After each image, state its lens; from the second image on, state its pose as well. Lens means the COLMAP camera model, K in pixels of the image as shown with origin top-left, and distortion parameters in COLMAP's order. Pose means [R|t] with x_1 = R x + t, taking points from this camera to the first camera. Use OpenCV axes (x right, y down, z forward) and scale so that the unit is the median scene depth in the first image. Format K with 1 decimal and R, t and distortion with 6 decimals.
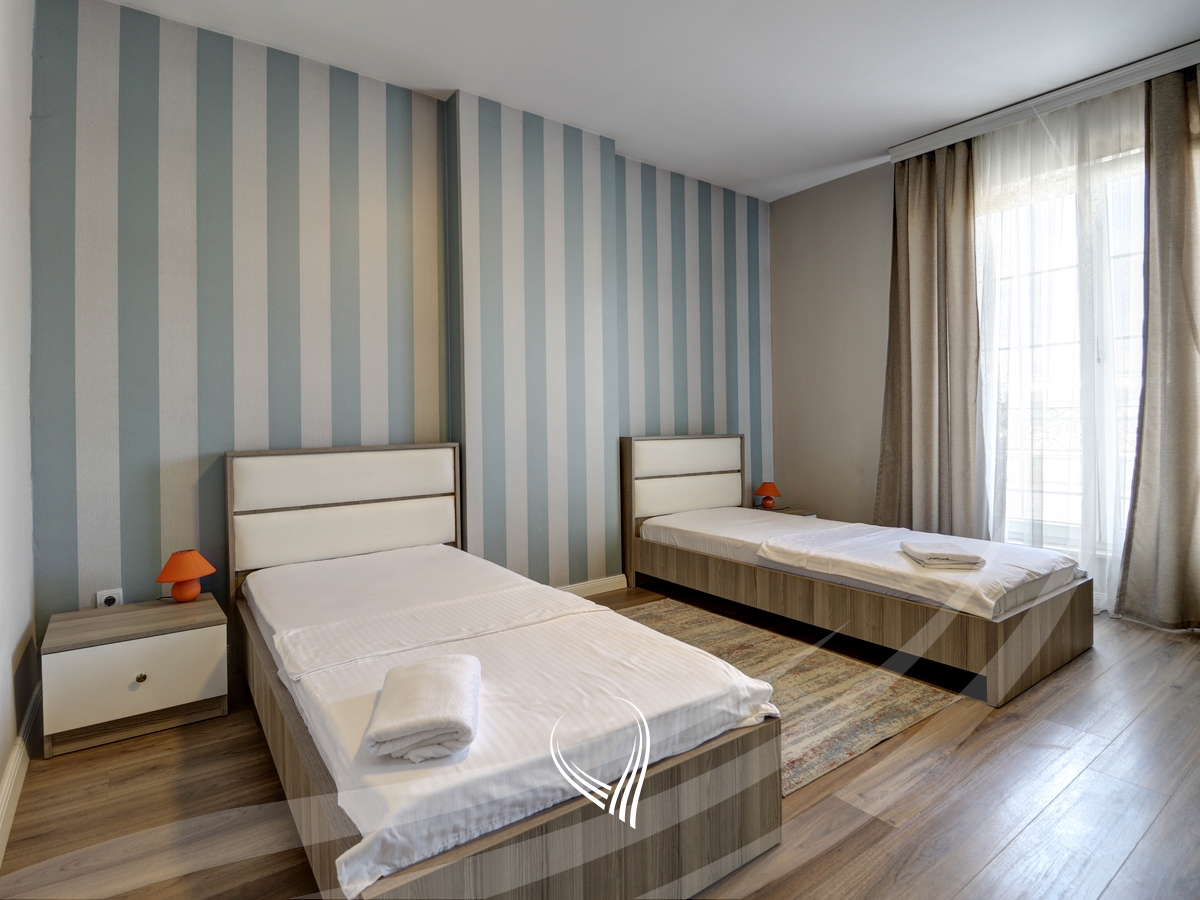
lens RADIAL K [[636.3, 0, 583.1], [0, 636.3, 424.1], [0, 0, 1]] dist [-0.002074, -0.011609]
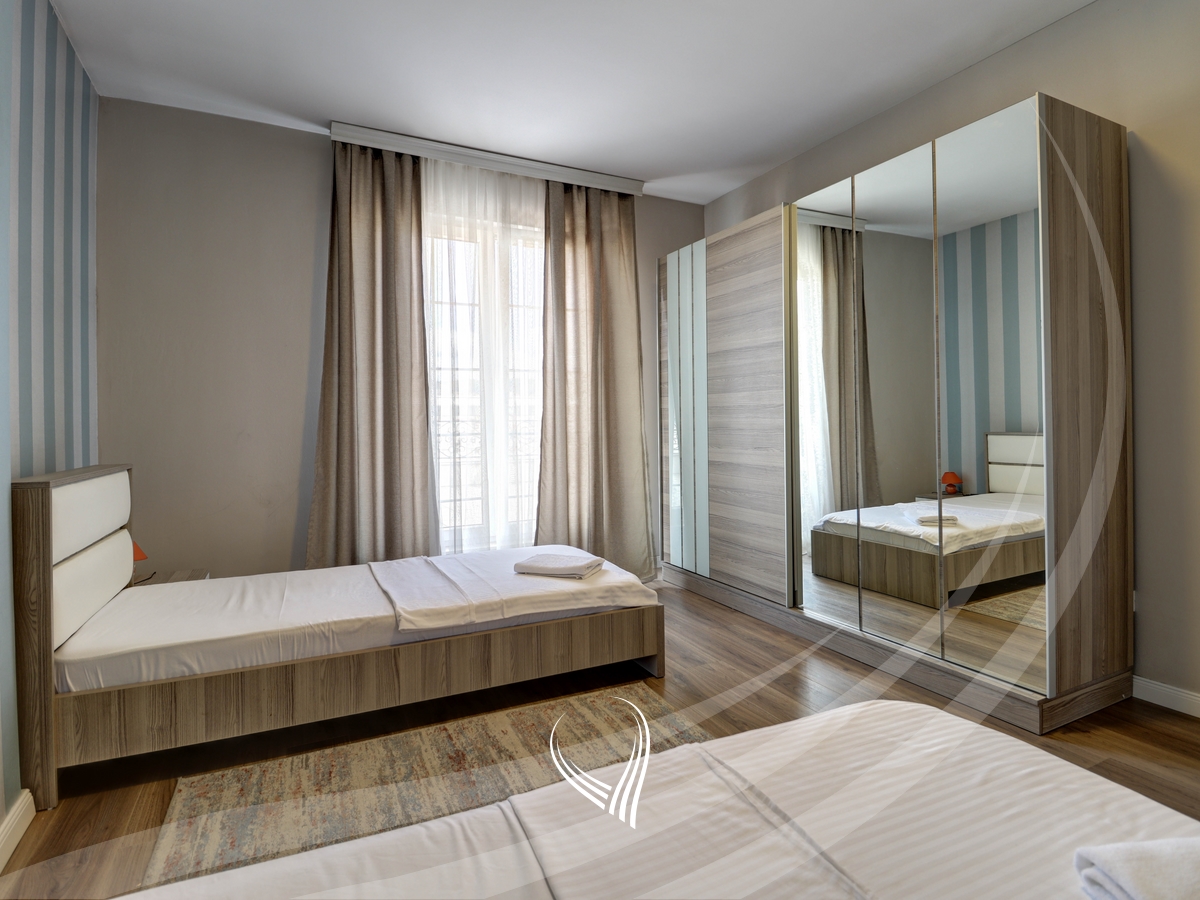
lens RADIAL K [[636.3, 0, 583.1], [0, 636.3, 424.1], [0, 0, 1]] dist [-0.002074, -0.011609]
pose [[0.149449, 0.005589, 0.988754, -0.379022], [0.015837, 0.999842, -0.008046, -0.014435], [-0.988643, 0.016862, 0.149337, 0.652009]]
